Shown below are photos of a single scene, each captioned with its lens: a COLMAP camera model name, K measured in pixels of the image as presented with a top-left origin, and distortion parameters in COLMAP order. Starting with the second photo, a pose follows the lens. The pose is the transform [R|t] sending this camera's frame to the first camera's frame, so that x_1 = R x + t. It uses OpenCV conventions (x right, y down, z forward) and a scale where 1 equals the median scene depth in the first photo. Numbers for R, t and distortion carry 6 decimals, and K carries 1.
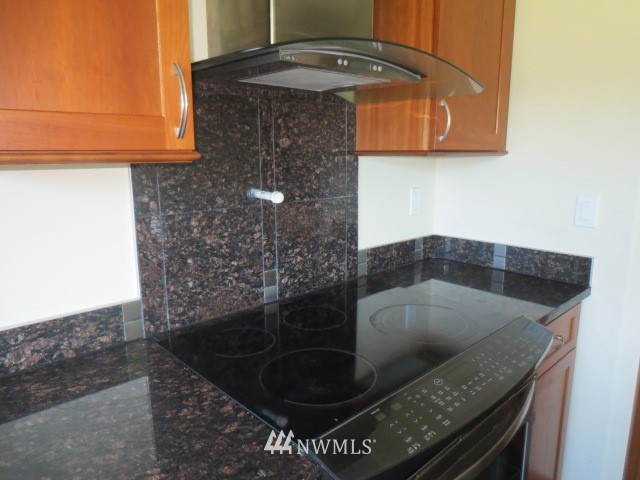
lens RADIAL K [[456.4, 0, 323.2], [0, 456.4, 238.0], [0, 0, 1]] dist [-0.007937, -0.002597]
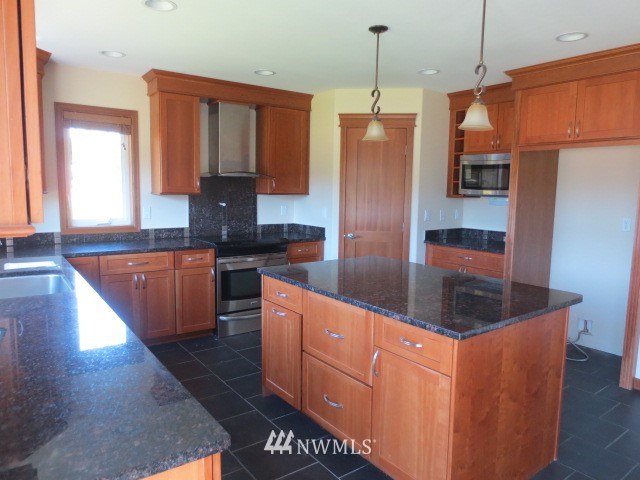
lens RADIAL K [[456.4, 0, 318.0], [0, 456.4, 239.8], [0, 0, 1]] dist [-0.007937, -0.002597]
pose [[0.991545, 0.035466, -0.124826, 1.059823], [-0.044608, 0.996462, -0.071226, 0.403066], [0.121858, 0.076192, 0.989619, -2.430498]]
